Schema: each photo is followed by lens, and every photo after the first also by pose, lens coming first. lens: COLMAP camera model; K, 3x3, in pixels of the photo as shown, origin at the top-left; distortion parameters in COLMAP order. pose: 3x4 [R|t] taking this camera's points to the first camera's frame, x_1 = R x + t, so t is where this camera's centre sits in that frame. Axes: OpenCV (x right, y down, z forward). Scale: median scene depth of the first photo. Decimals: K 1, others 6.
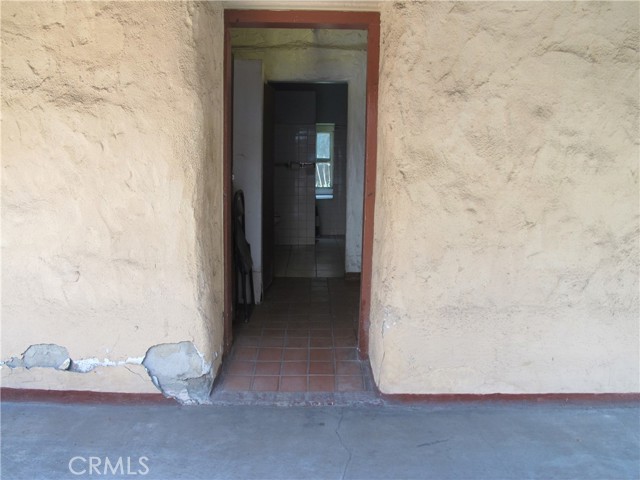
lens RADIAL K [[534.5, 0, 322.2], [0, 534.5, 227.5], [0, 0, 1]] dist [-0.125383, 0.088142]
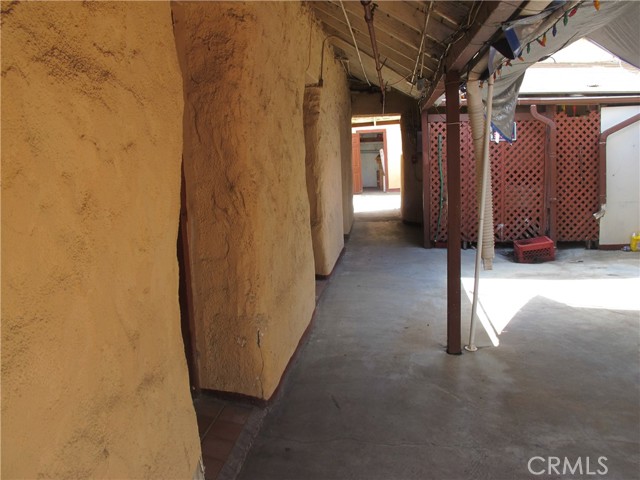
lens RADIAL K [[534.5, 0, 322.2], [0, 534.5, 227.5], [0, 0, 1]] dist [-0.125383, 0.088142]
pose [[0.143280, -0.154085, 0.977614, -0.881156], [0.168972, 0.977111, 0.129241, -0.134395], [-0.975151, 0.146672, 0.166036, 0.741366]]
